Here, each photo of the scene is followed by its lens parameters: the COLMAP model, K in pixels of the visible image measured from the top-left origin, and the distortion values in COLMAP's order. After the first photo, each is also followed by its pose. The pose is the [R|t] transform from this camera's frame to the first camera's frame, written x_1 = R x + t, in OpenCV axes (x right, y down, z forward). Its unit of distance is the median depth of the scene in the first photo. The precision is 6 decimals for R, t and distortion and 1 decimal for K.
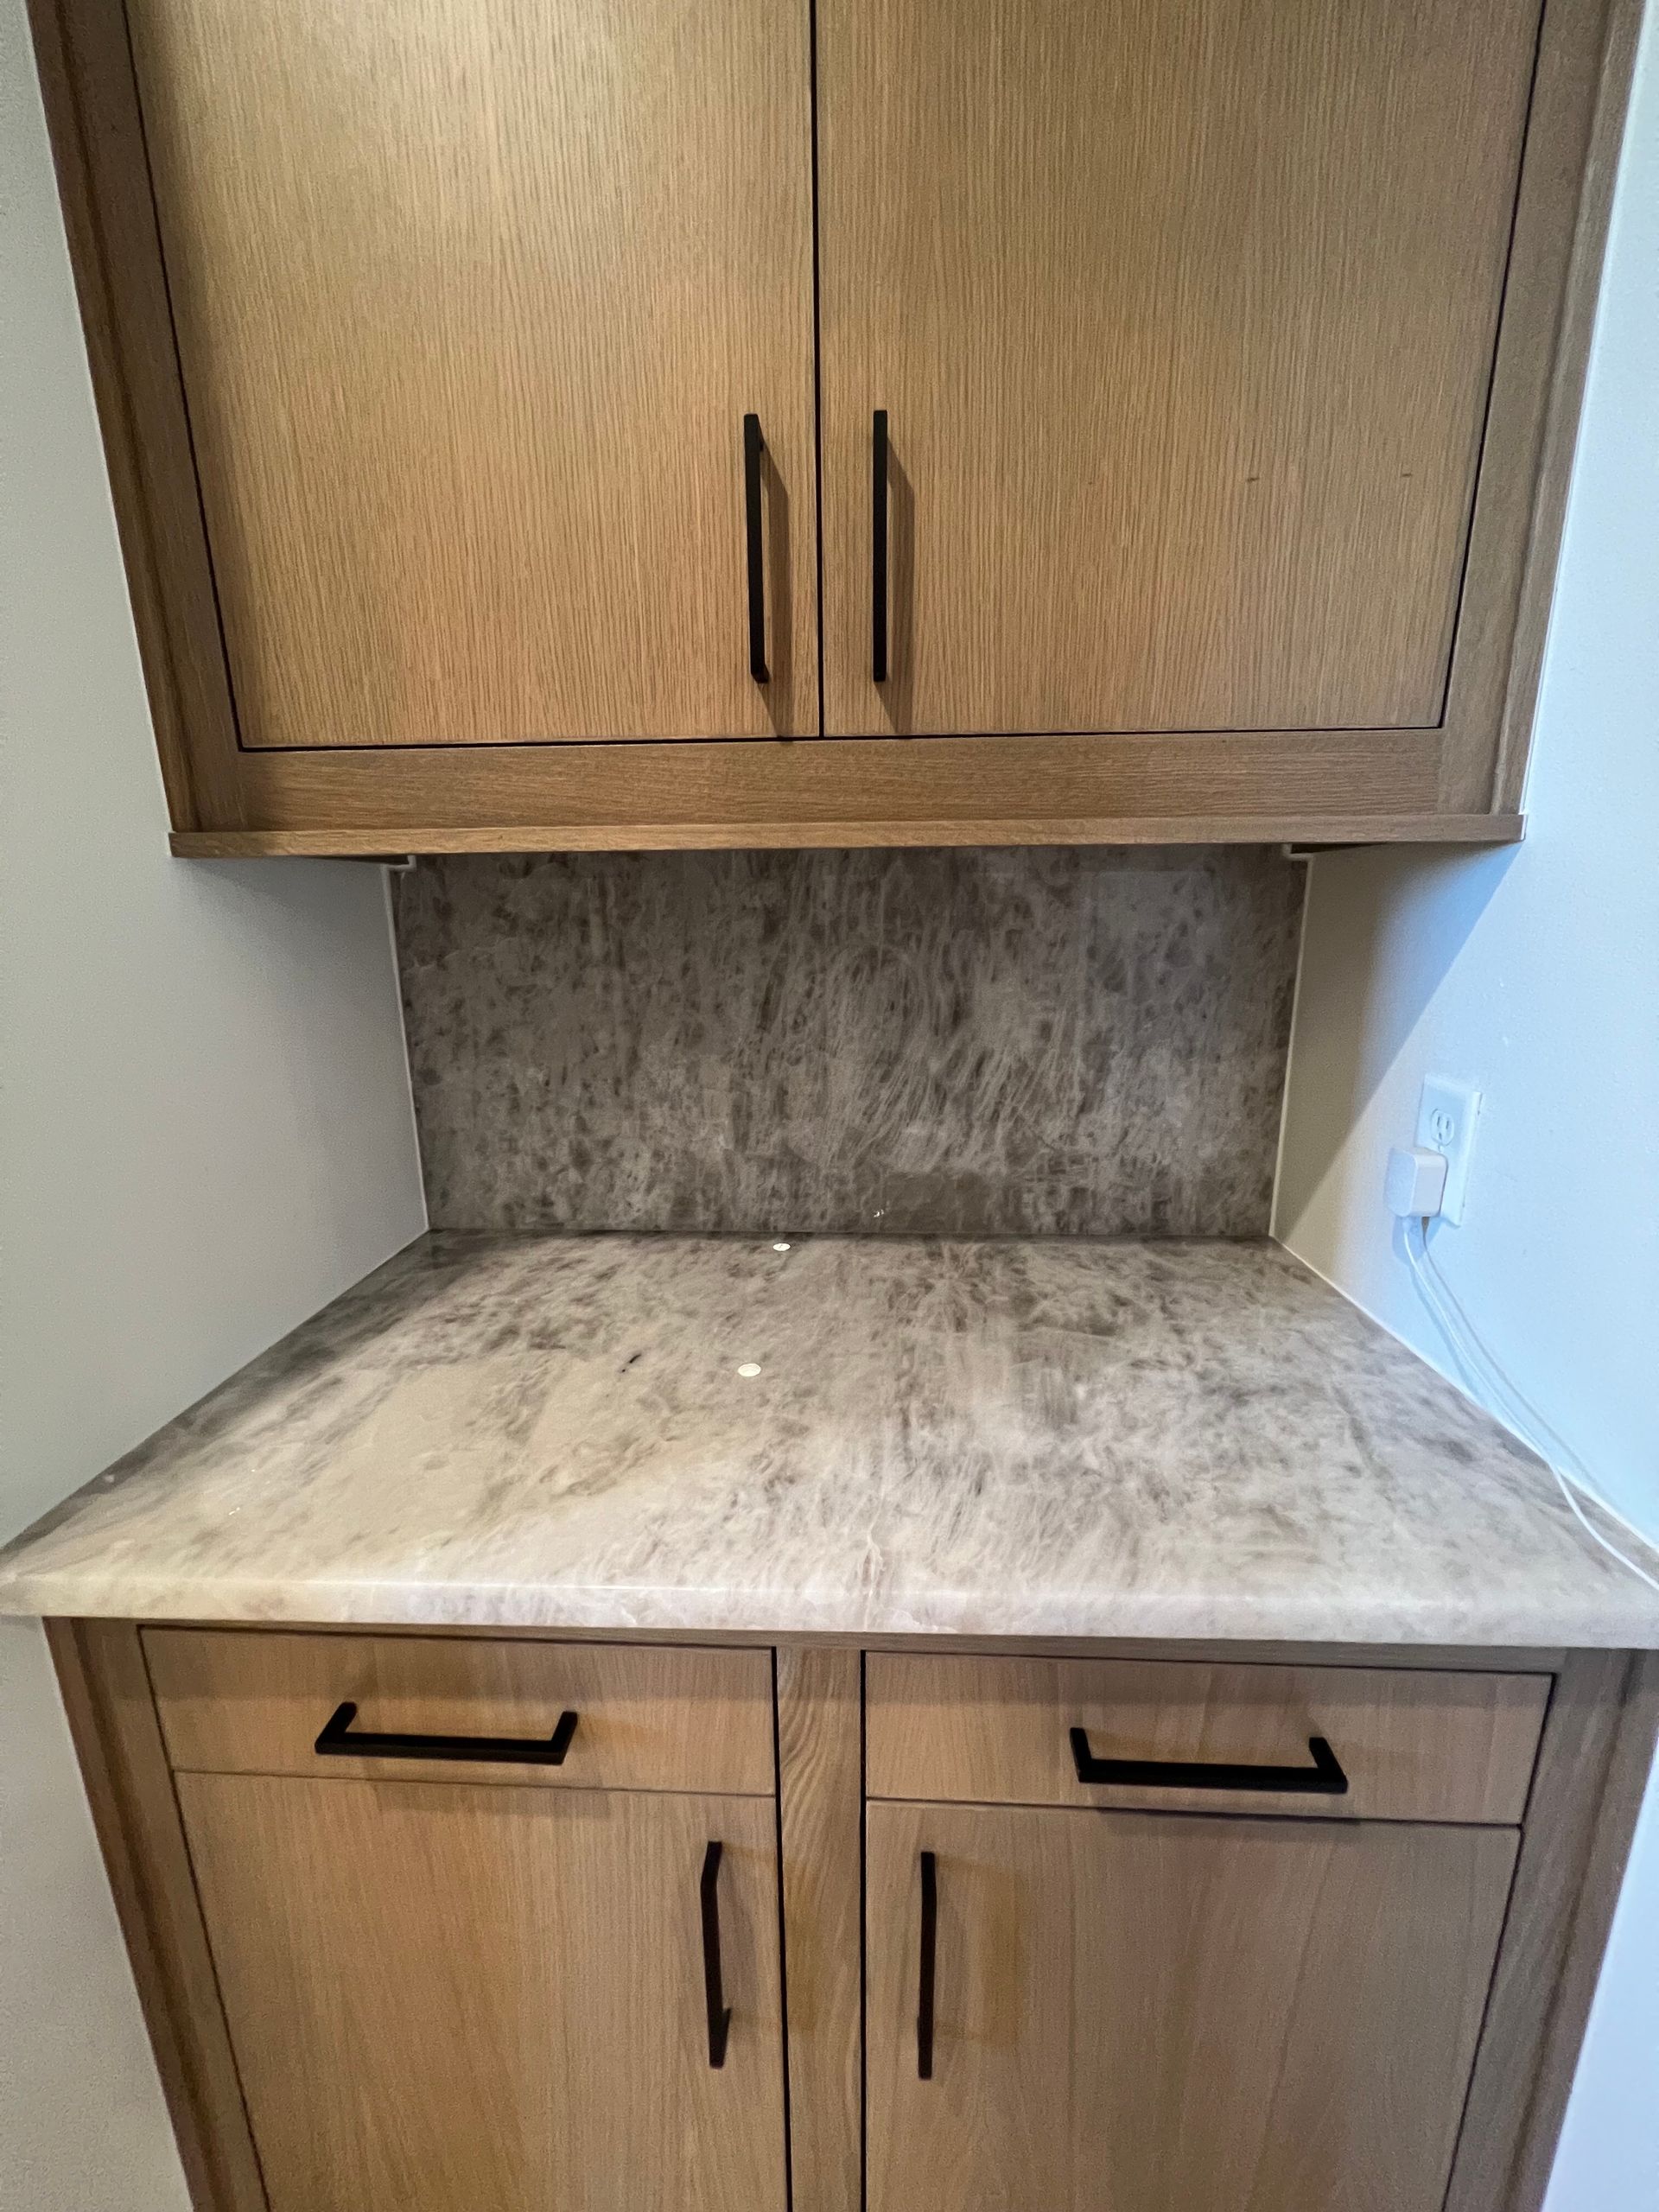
lens RADIAL K [[879.4, 0, 836.5], [0, 879.4, 1109.0], [0, 0, 1]] dist [-0.003024, 0.000769]
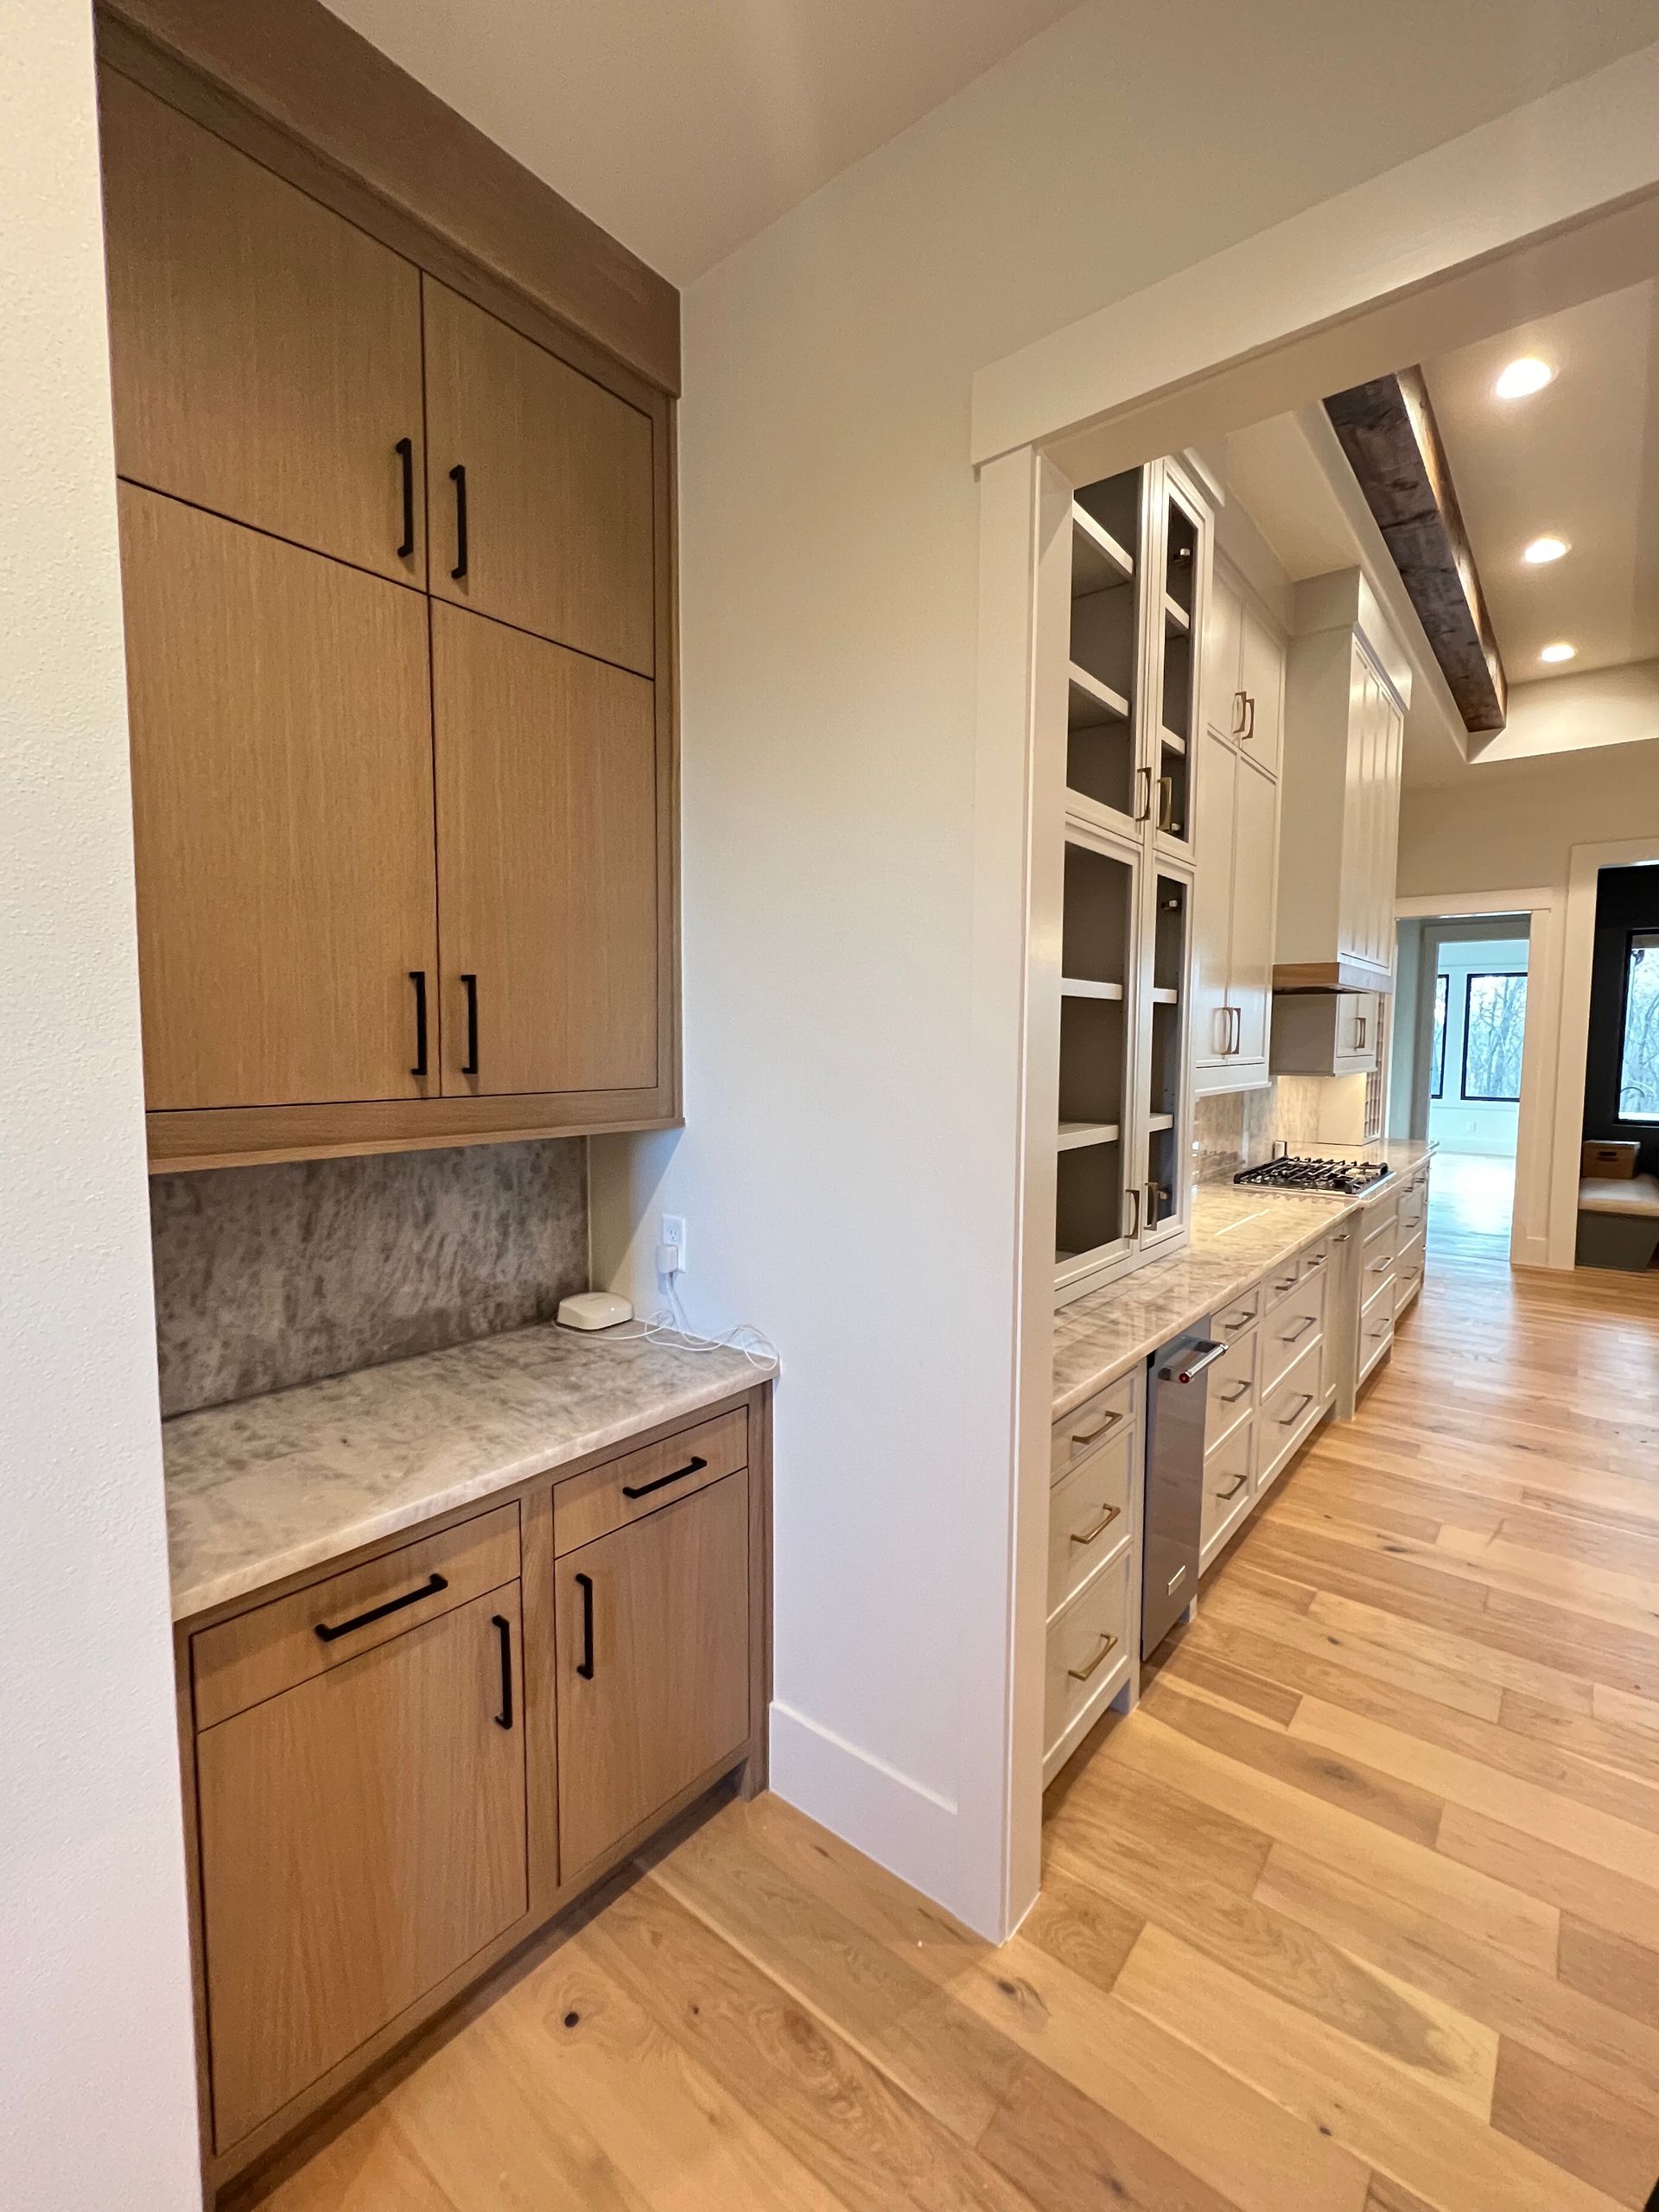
lens RADIAL K [[958.4, 0, 830.7], [0, 958.4, 1109.5], [0, 0, 1]] dist [0.000944, 0.000041]
pose [[0.594542, -0.047005, 0.802690, -0.877164], [0.171593, 0.982710, -0.069550, -0.044536], [-0.785542, 0.179087, 0.592328, -0.743426]]
